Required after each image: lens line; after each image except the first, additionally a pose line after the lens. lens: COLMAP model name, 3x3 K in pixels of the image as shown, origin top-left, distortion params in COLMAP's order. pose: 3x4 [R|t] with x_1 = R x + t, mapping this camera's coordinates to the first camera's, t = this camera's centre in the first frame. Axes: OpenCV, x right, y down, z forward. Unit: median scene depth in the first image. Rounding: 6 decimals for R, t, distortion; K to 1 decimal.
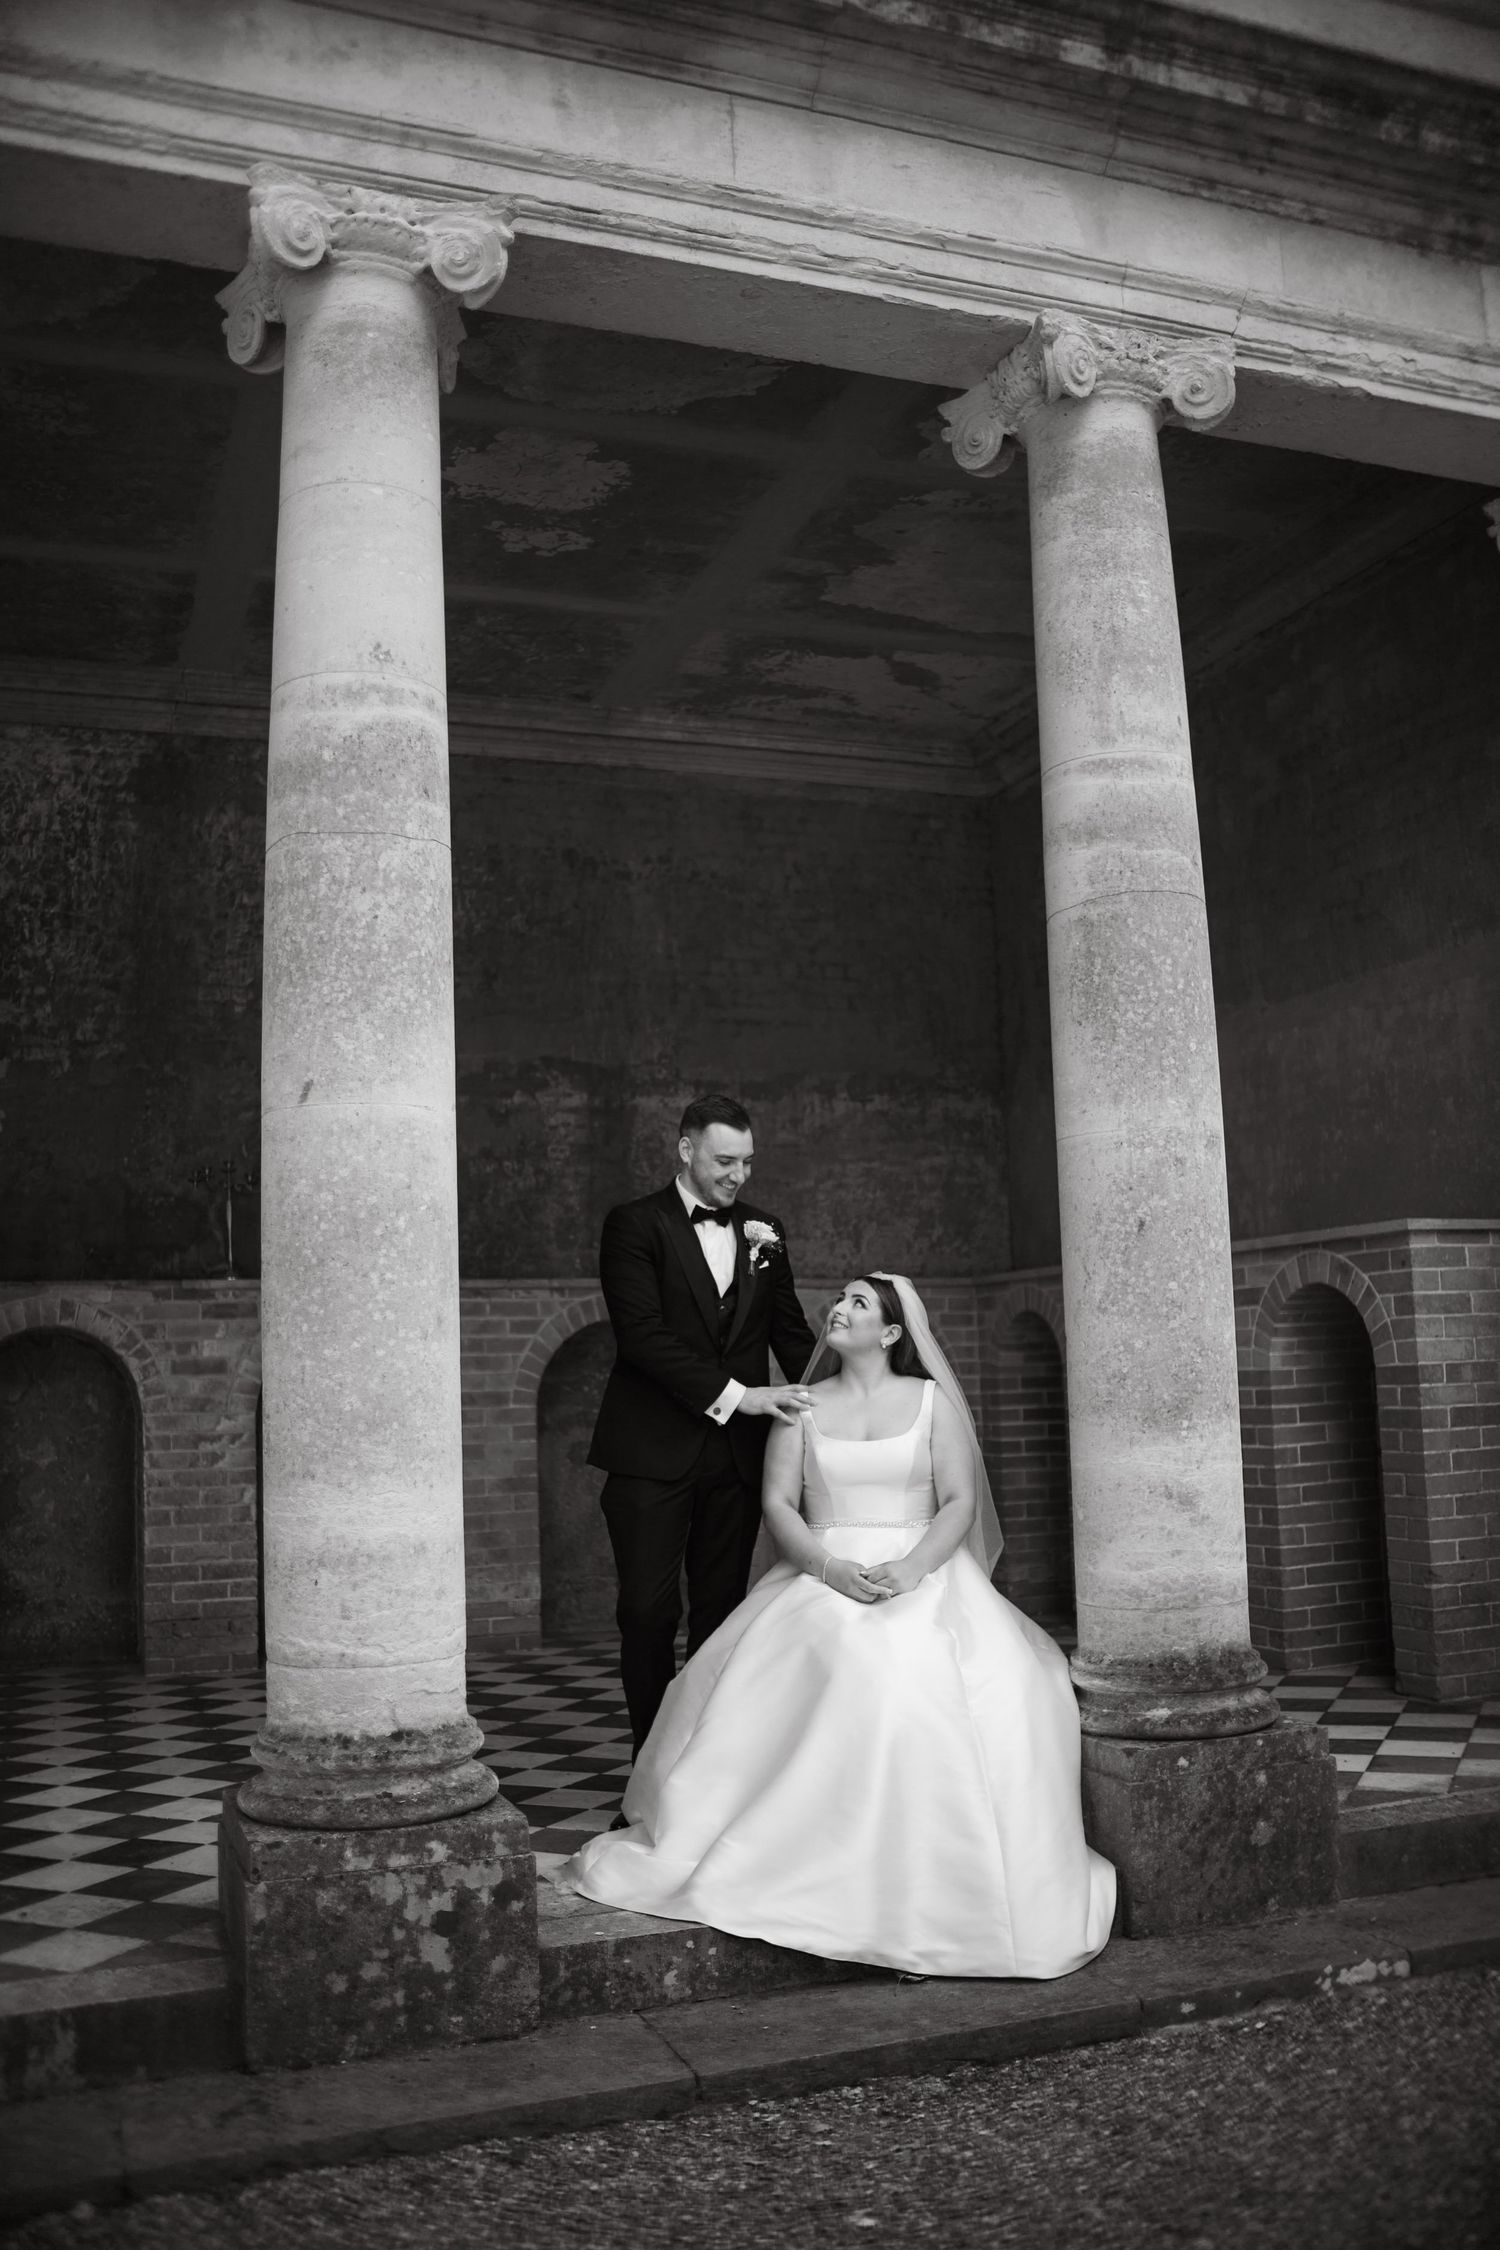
lens RADIAL K [[1929.9, 0, 734.5], [0, 1929.9, 1126.7], [0, 0, 1]] dist [-0.164054, 0.198640]
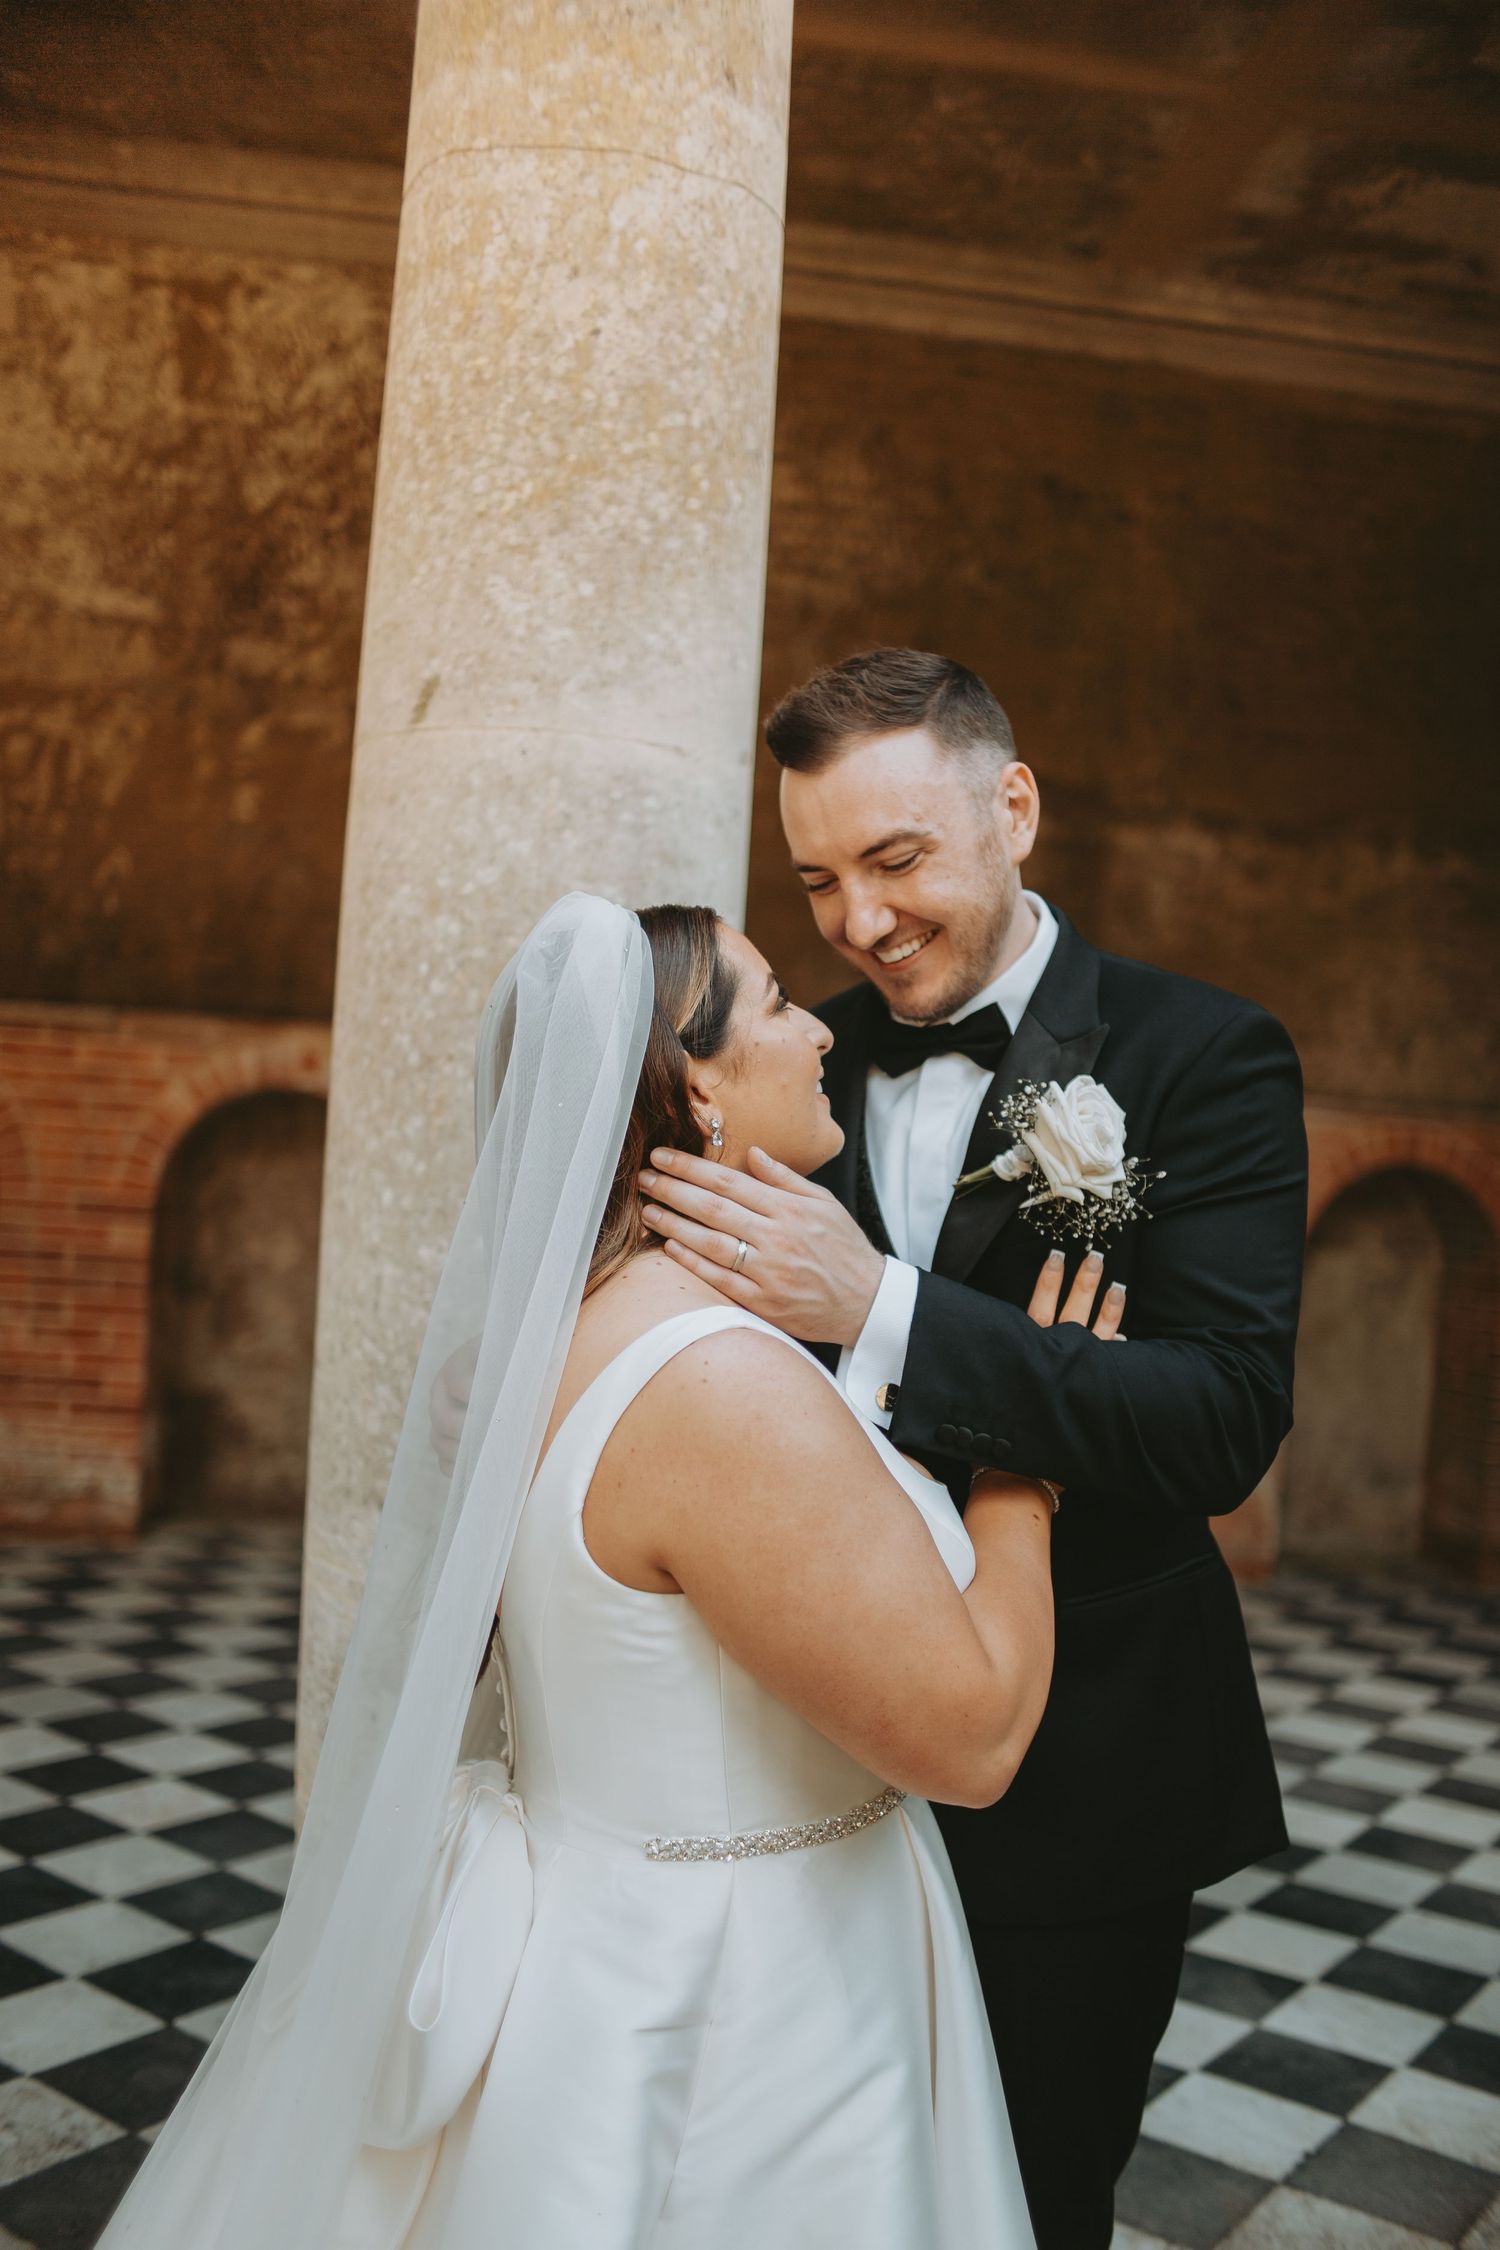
lens RADIAL K [[2056.7, 0, 782.5], [0, 2056.7, 1202.3], [0, 0, 1]] dist [-0.178393, 0.206492]
pose [[0.976173, 0.101203, -0.191951, -0.026813], [-0.070259, 0.984340, 0.161672, 0.015175], [0.205307, -0.144334, 0.967996, 0.471929]]
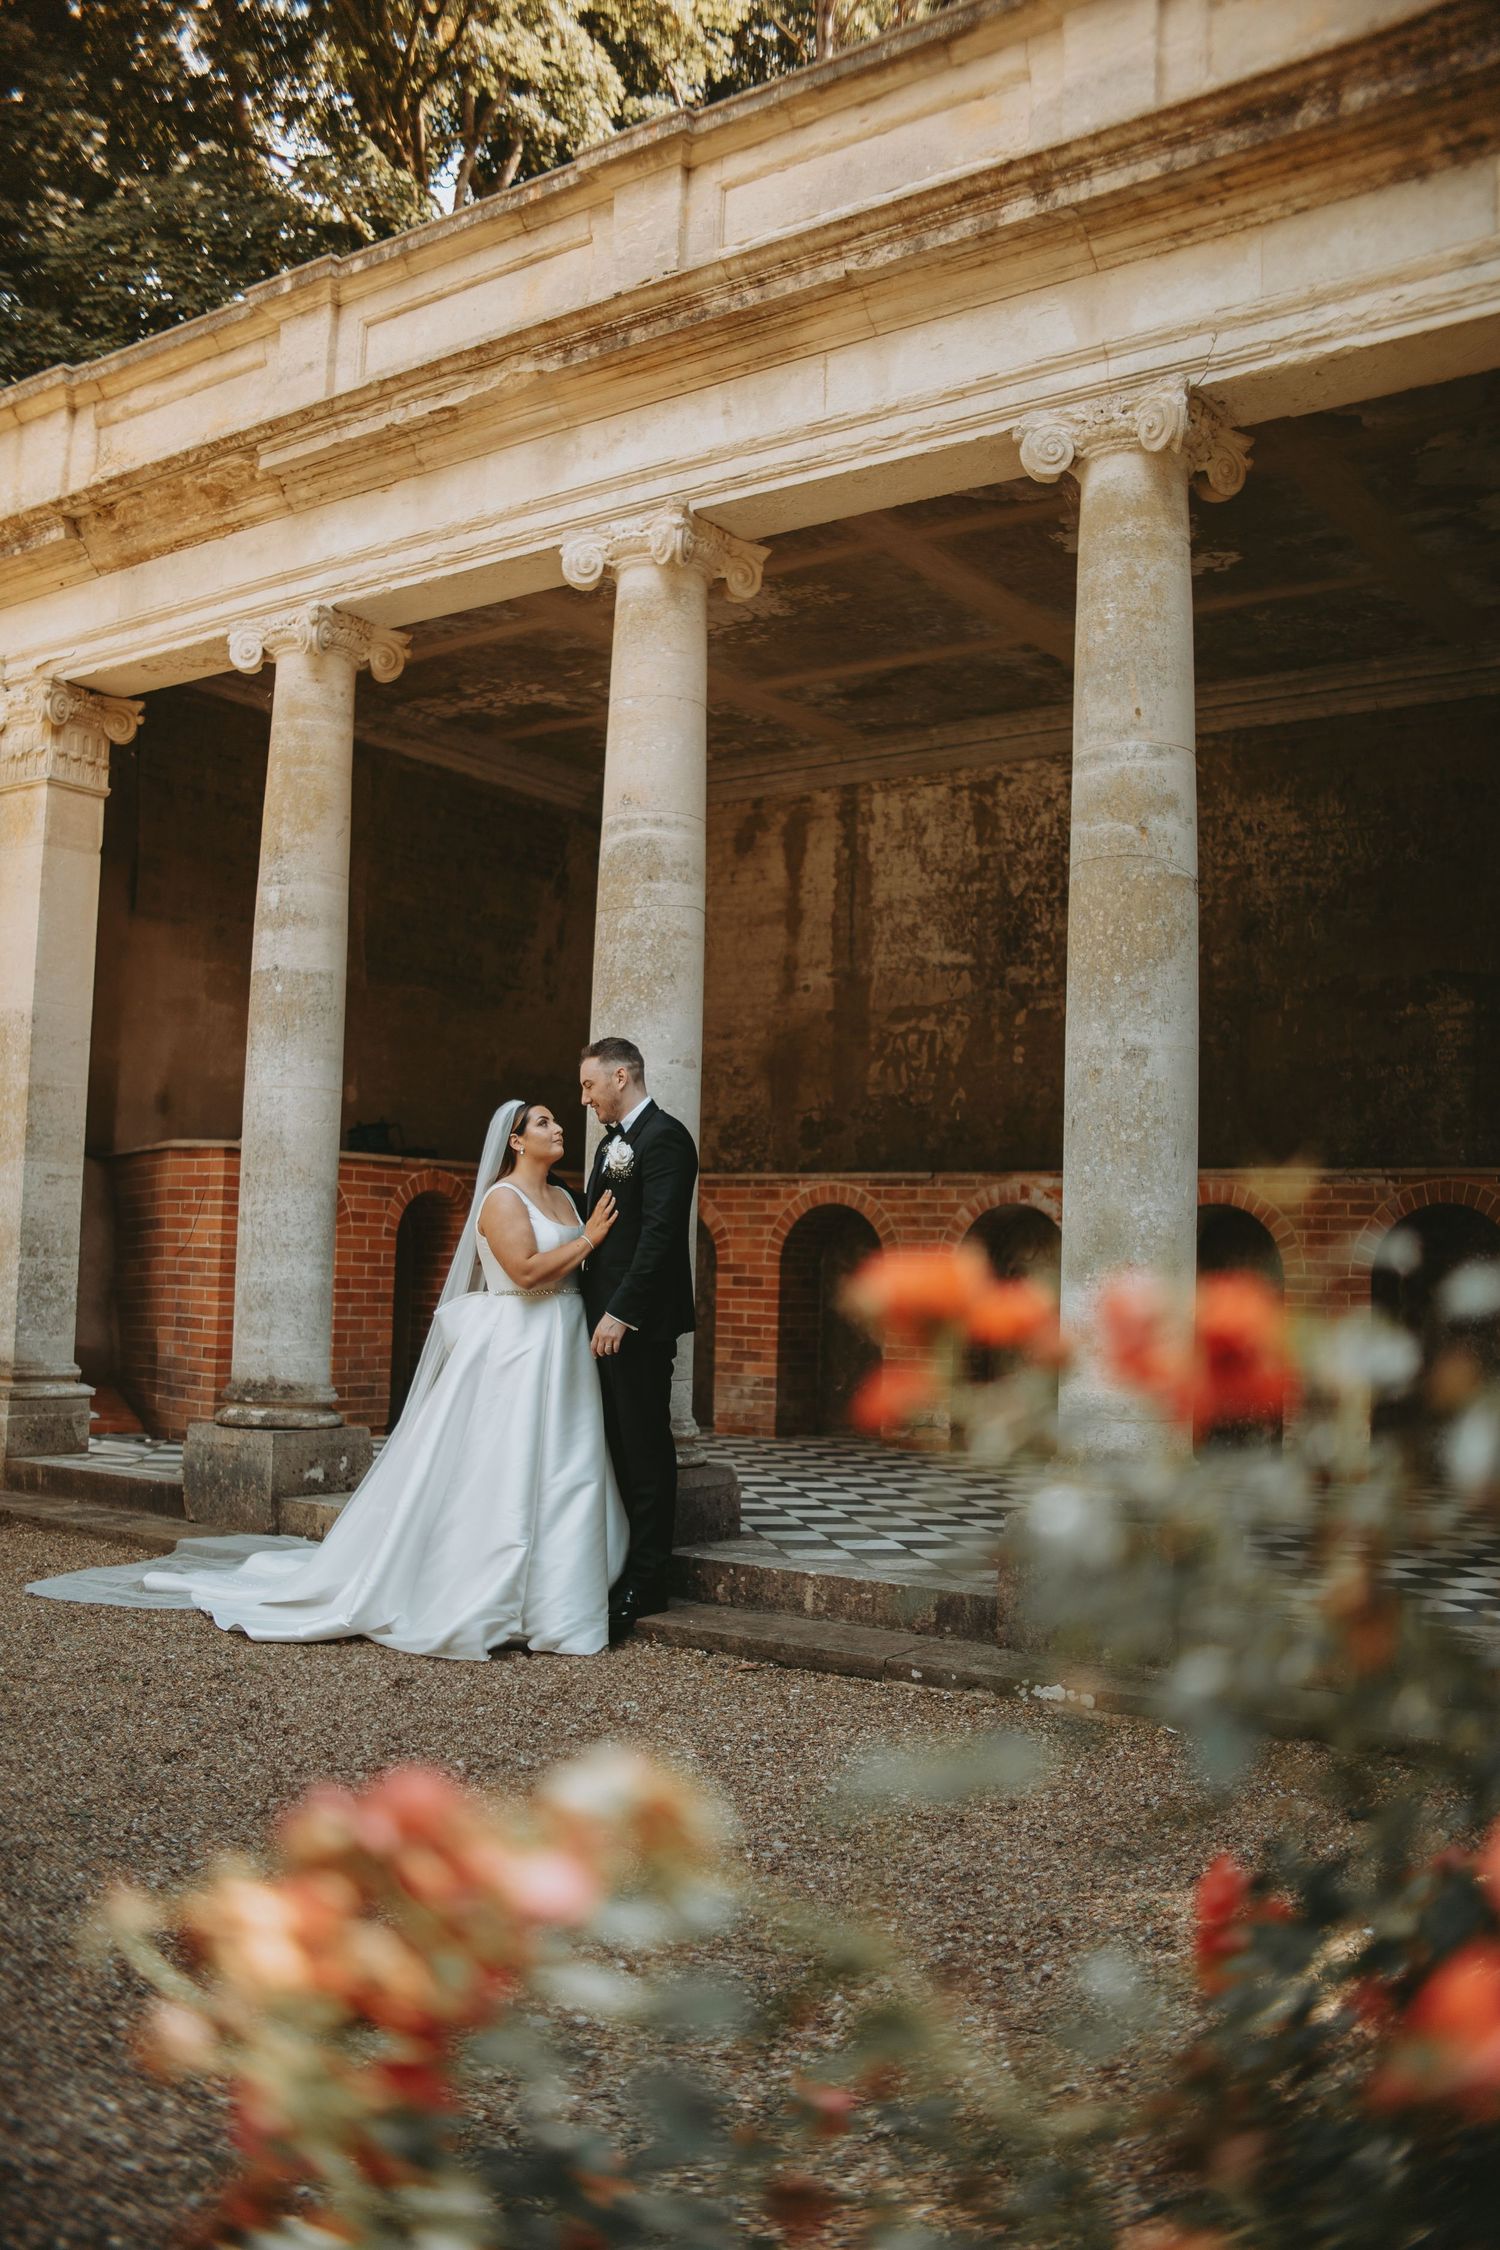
lens RADIAL K [[1923.5, 0, 740.9], [0, 1923.5, 1120.7], [0, 0, 1]] dist [-0.157330, 0.198798]
pose [[0.565409, -0.020180, -0.824564, 1.220520], [0.061088, 0.997980, 0.017464, 0.014818], [0.822545, -0.060245, 0.565500, 0.087325]]
